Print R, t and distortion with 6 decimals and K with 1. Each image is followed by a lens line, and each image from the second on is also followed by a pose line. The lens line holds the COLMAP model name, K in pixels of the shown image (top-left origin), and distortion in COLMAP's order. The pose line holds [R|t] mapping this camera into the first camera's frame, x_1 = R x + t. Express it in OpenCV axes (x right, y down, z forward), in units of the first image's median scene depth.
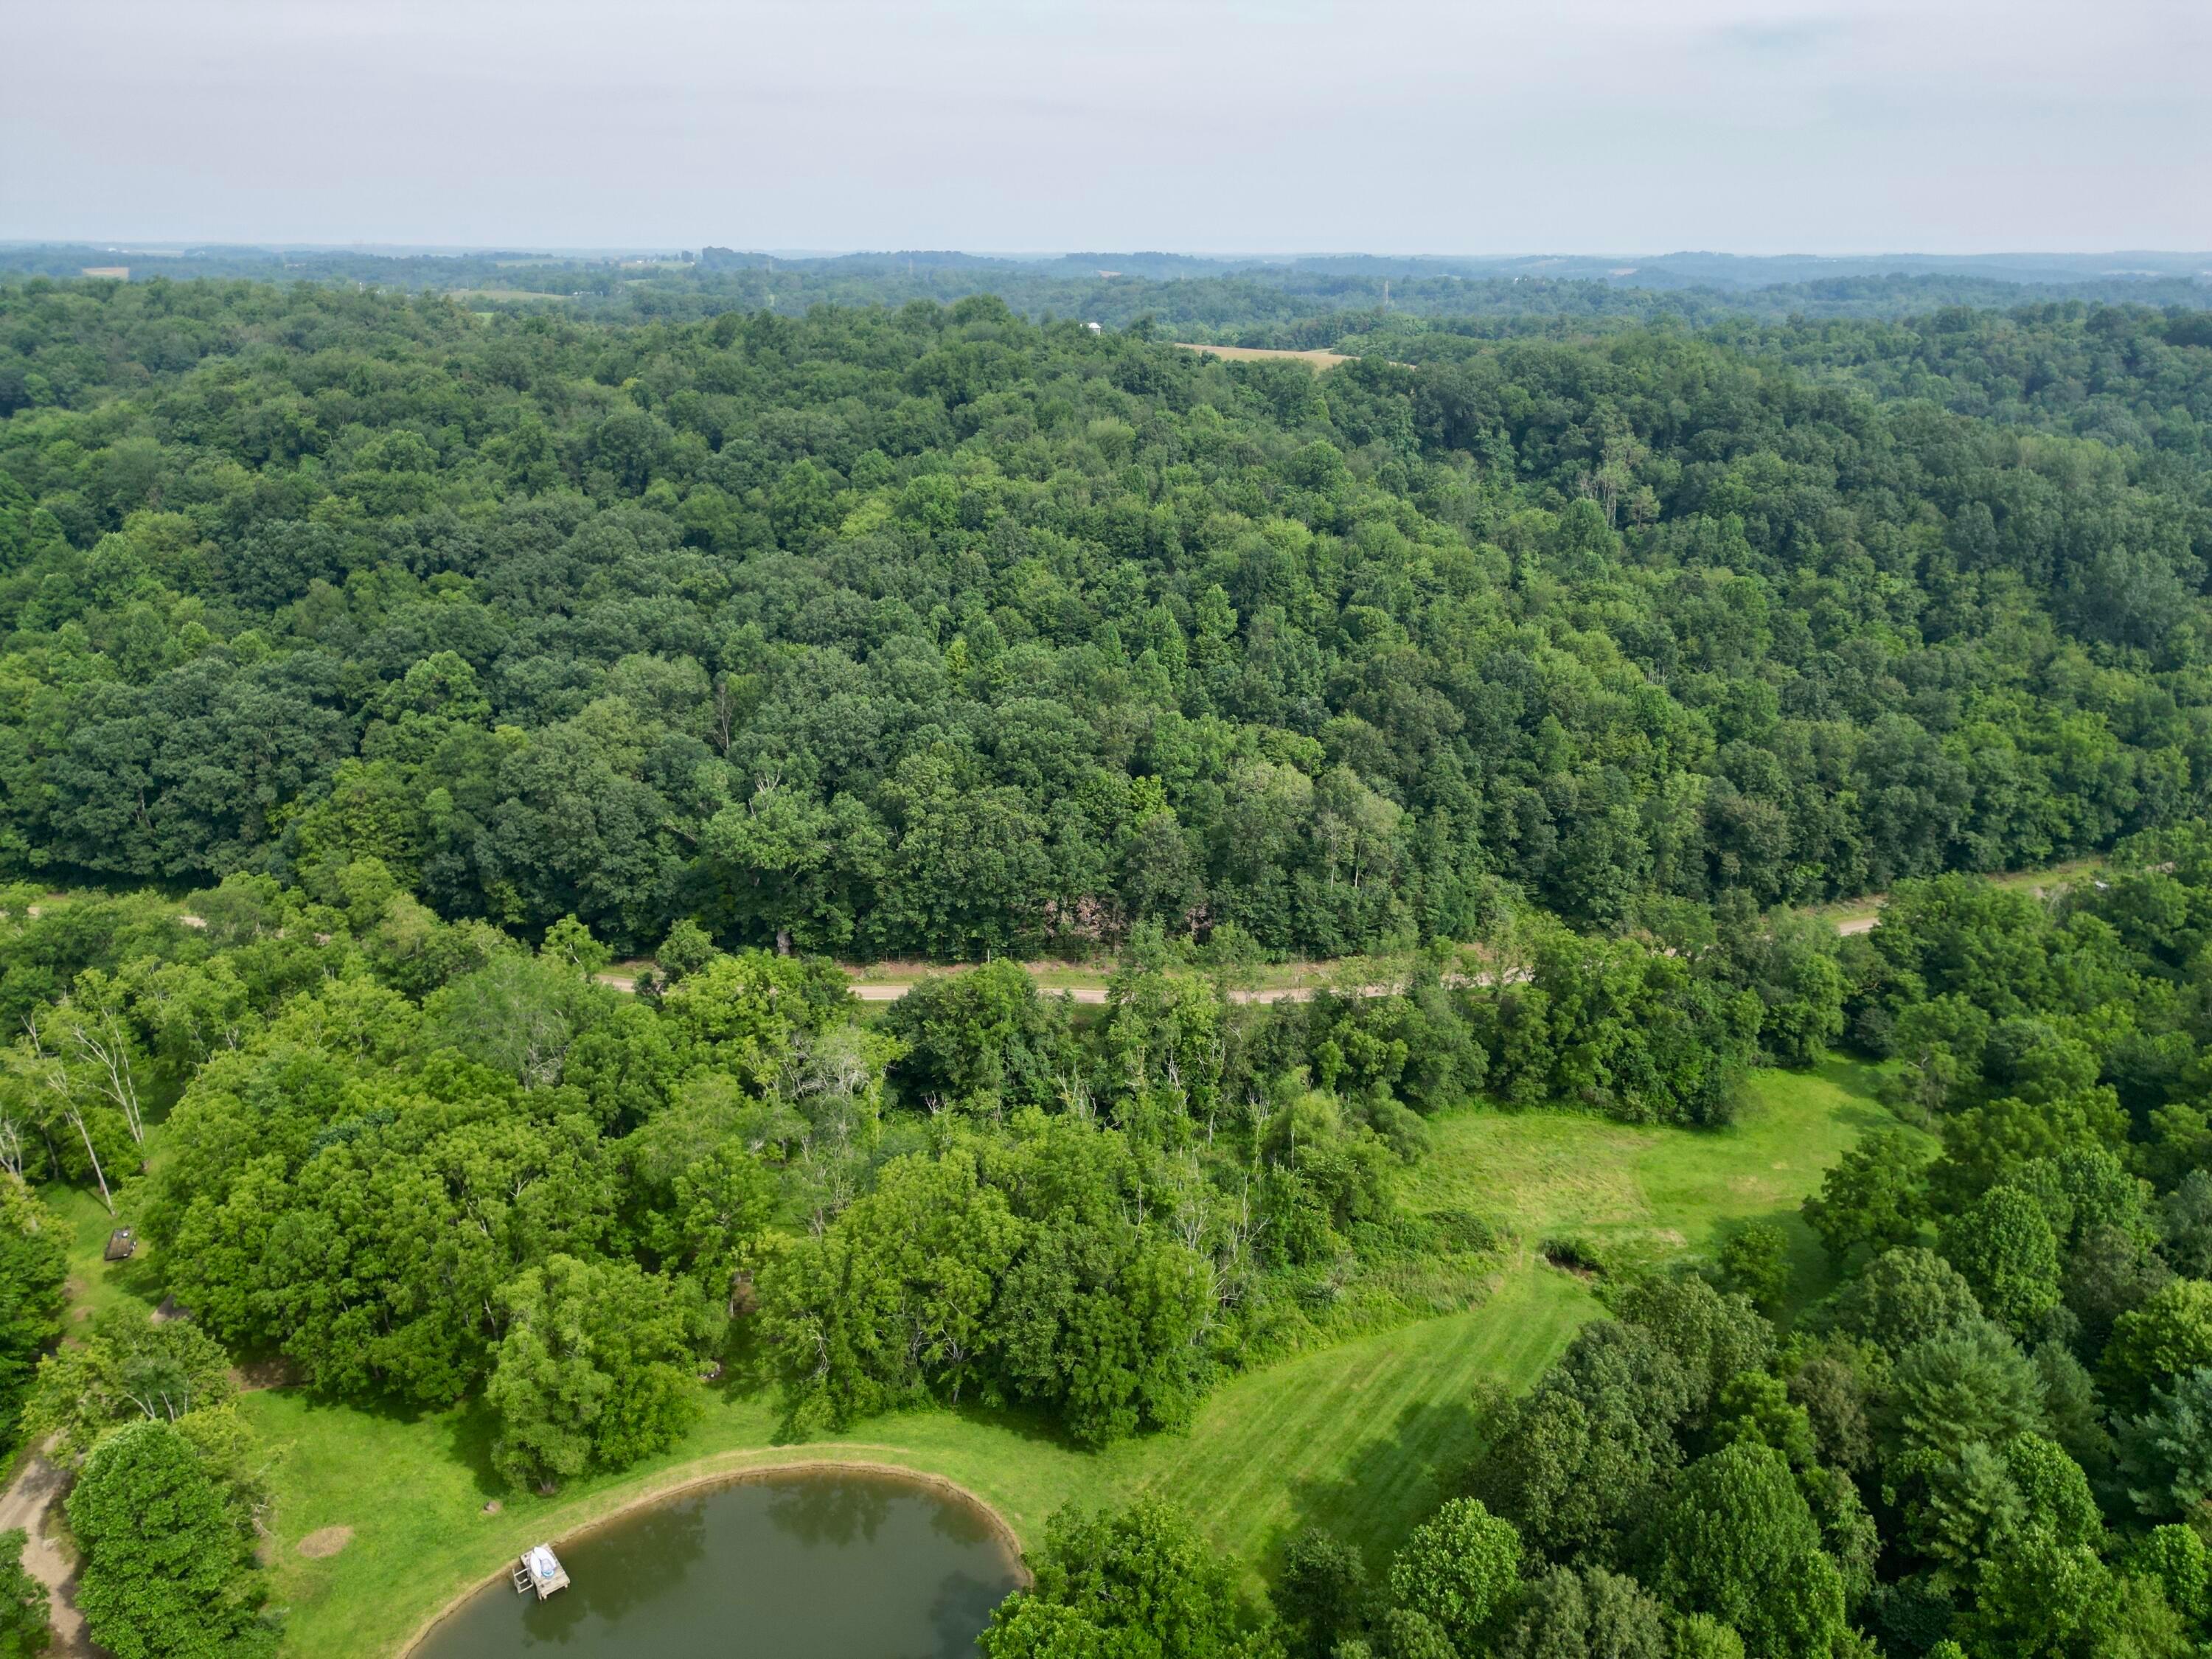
lens RADIAL K [[1544.8, 0, 1106.0], [0, 1544.8, 829.5], [0, 0, 1]] dist [0.079514, -0.079193]
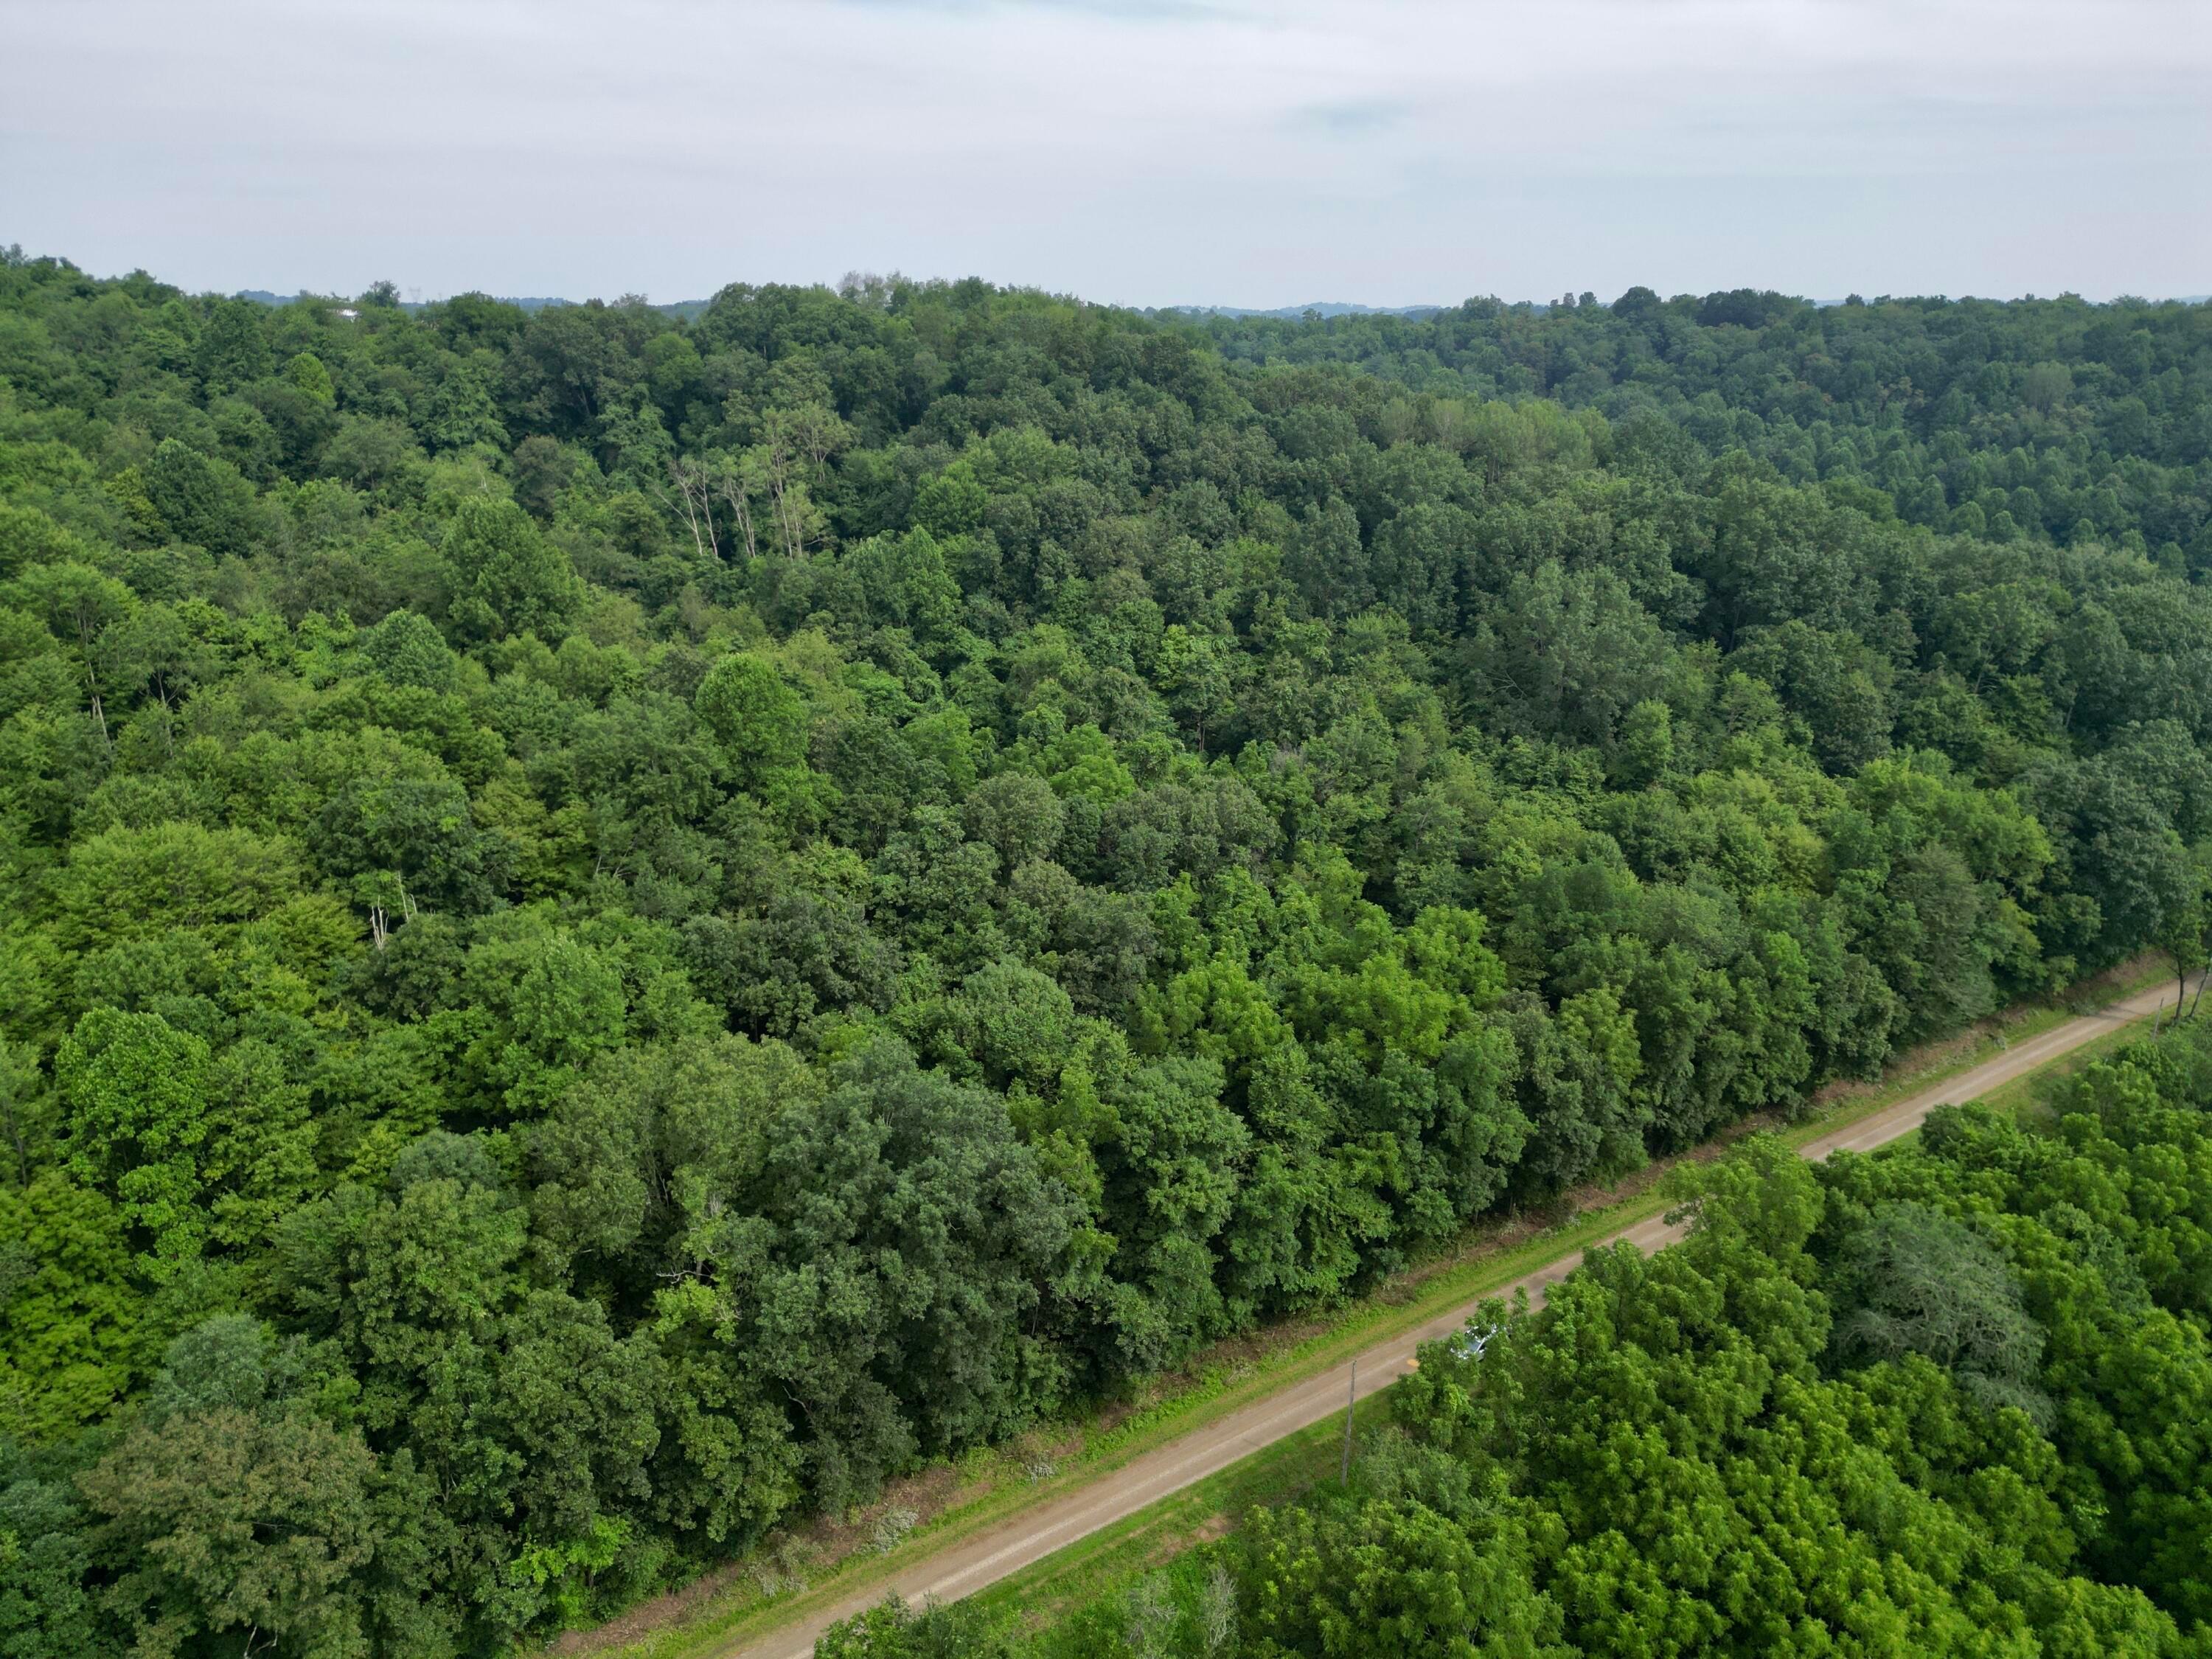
lens RADIAL K [[1544.8, 0, 1106.0], [0, 1544.8, 829.5], [0, 0, 1]] dist [0.079514, -0.079193]
pose [[0.981451, -0.069207, 0.178787, 0.509480], [0.075319, 0.996777, -0.027619, -0.108031], [-0.176299, 0.040573, 0.983500, 0.644248]]
